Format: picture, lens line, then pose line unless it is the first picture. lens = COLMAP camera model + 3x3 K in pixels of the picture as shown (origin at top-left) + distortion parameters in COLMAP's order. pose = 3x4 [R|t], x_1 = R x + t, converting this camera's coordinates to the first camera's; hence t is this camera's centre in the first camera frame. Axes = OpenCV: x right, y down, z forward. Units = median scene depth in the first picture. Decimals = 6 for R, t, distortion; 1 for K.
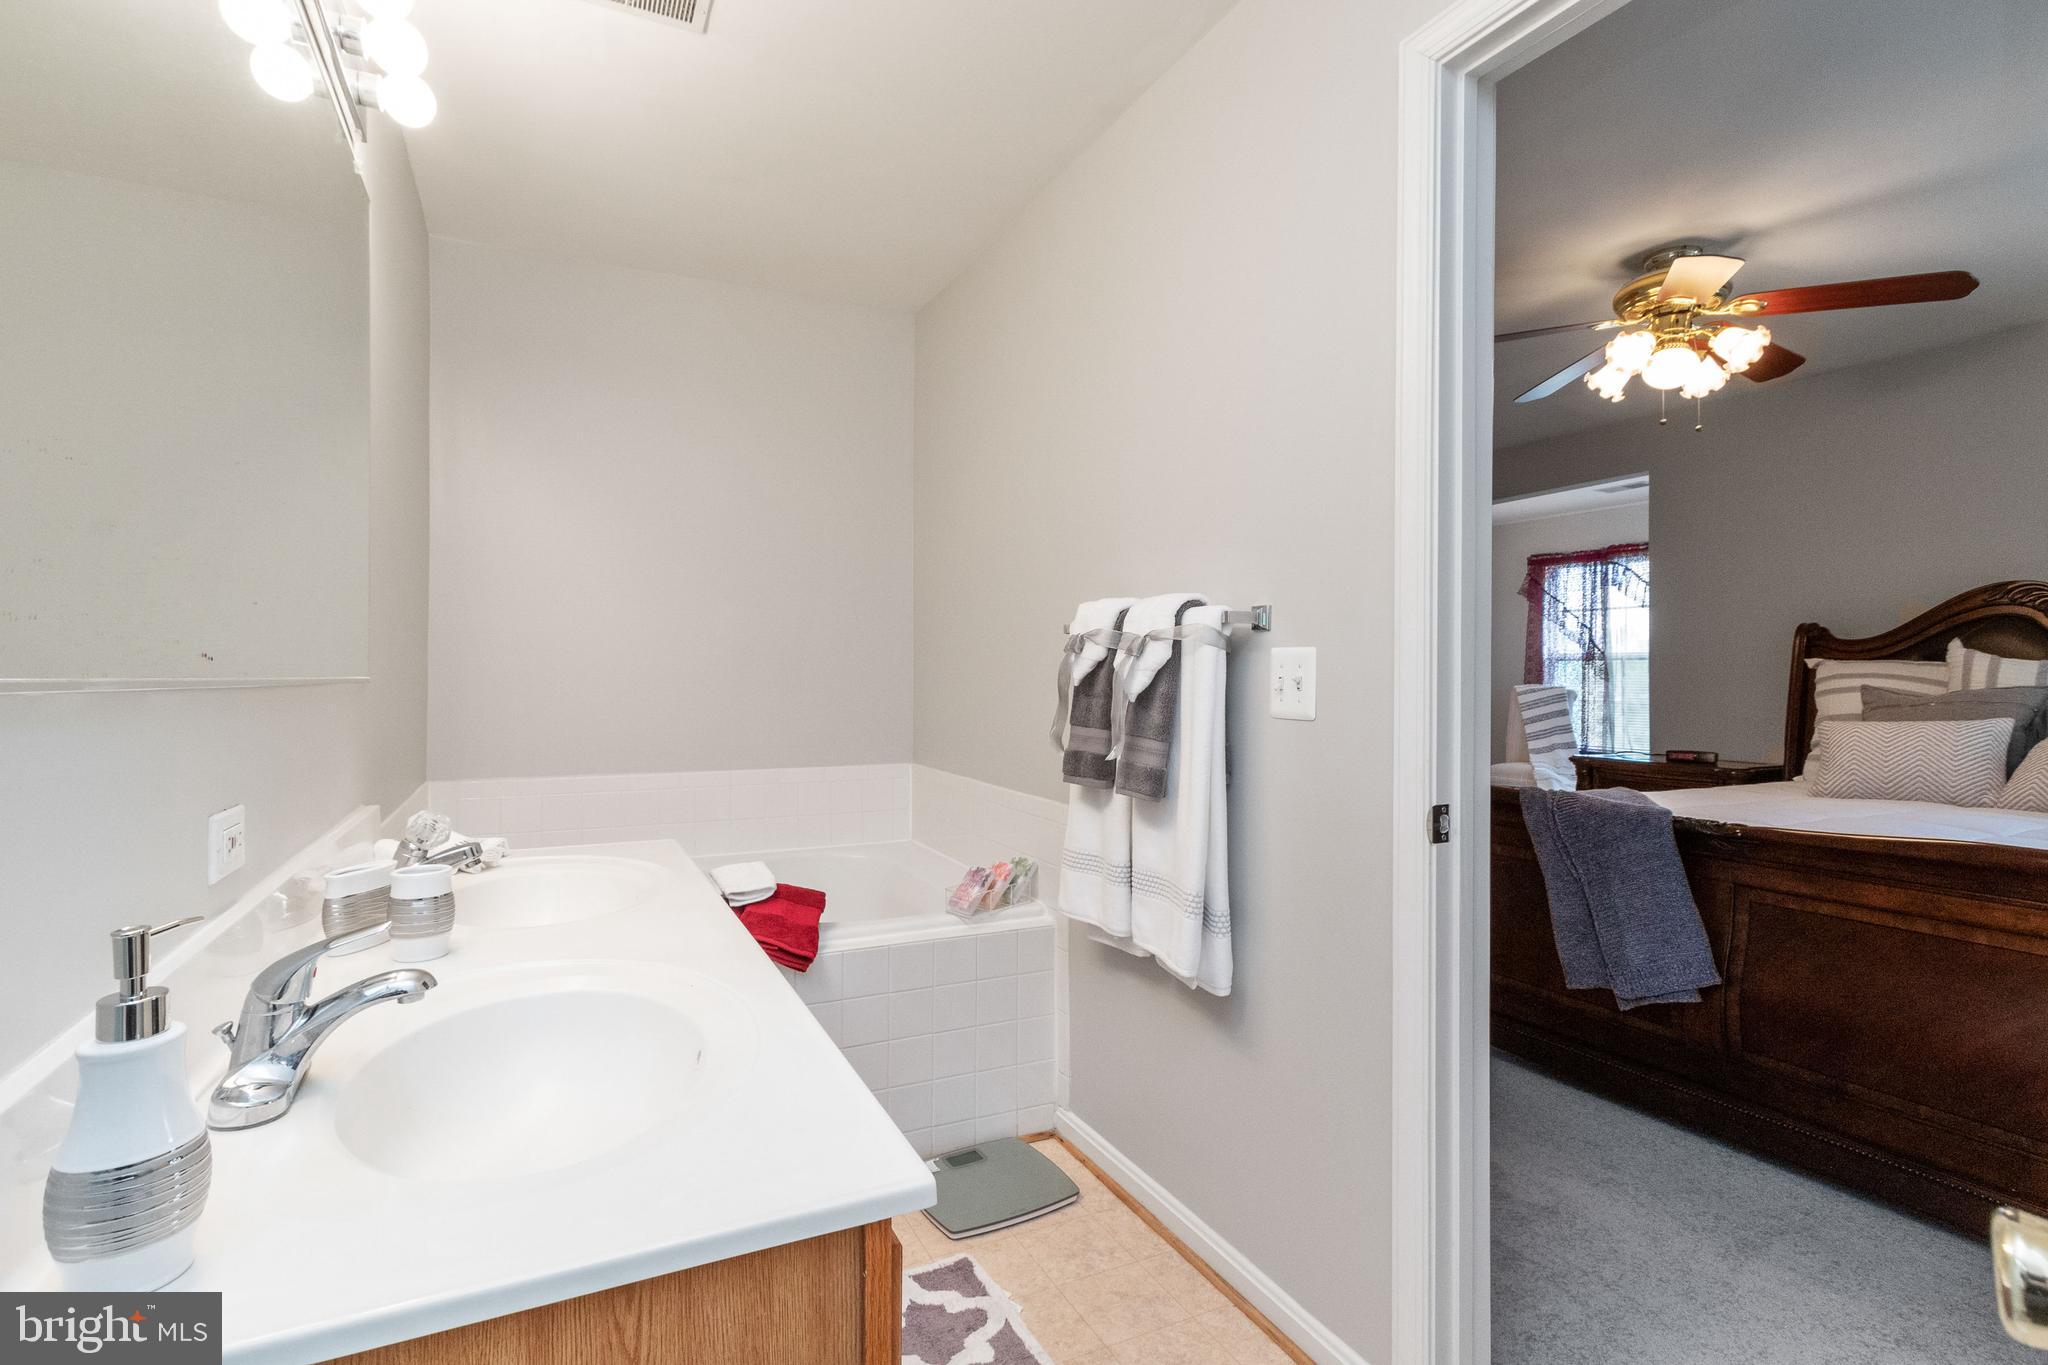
lens RADIAL K [[943.5, 0, 1012.5], [0, 943.5, 676.7], [0, 0, 1]] dist [0.012062, -0.000432]
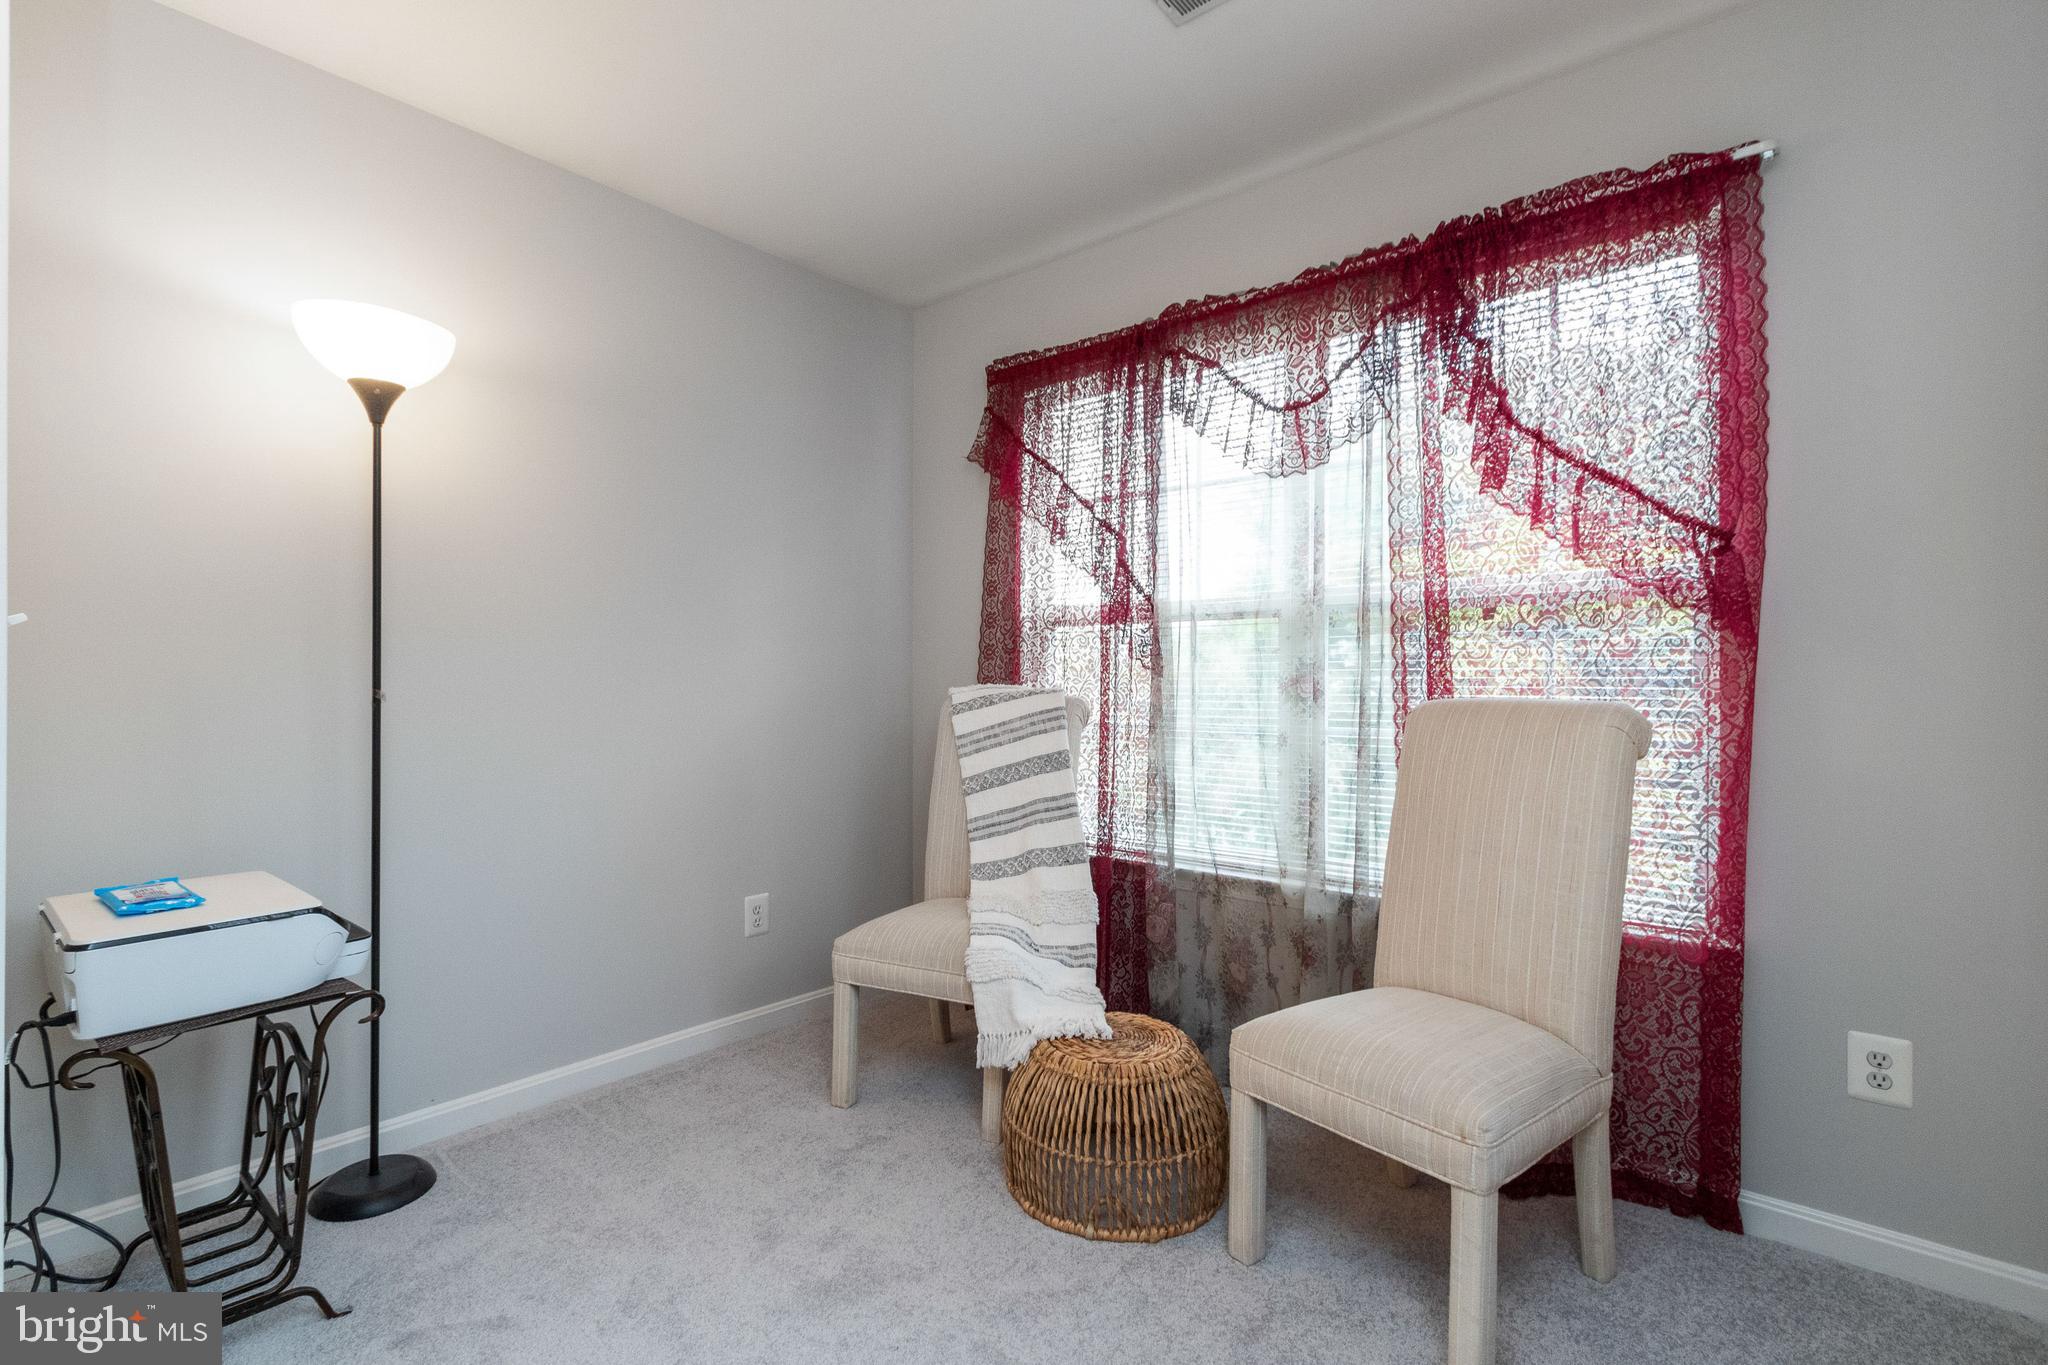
lens RADIAL K [[940.9, 0, 1013.2], [0, 940.9, 696.1], [0, 0, 1]] dist [-0.000709, -0.000279]
pose [[0.913079, -0.000060, 0.407782, 0.416208], [-0.003850, 0.999954, 0.008768, 0.009885], [-0.407764, -0.009576, 0.913037, 0.672038]]
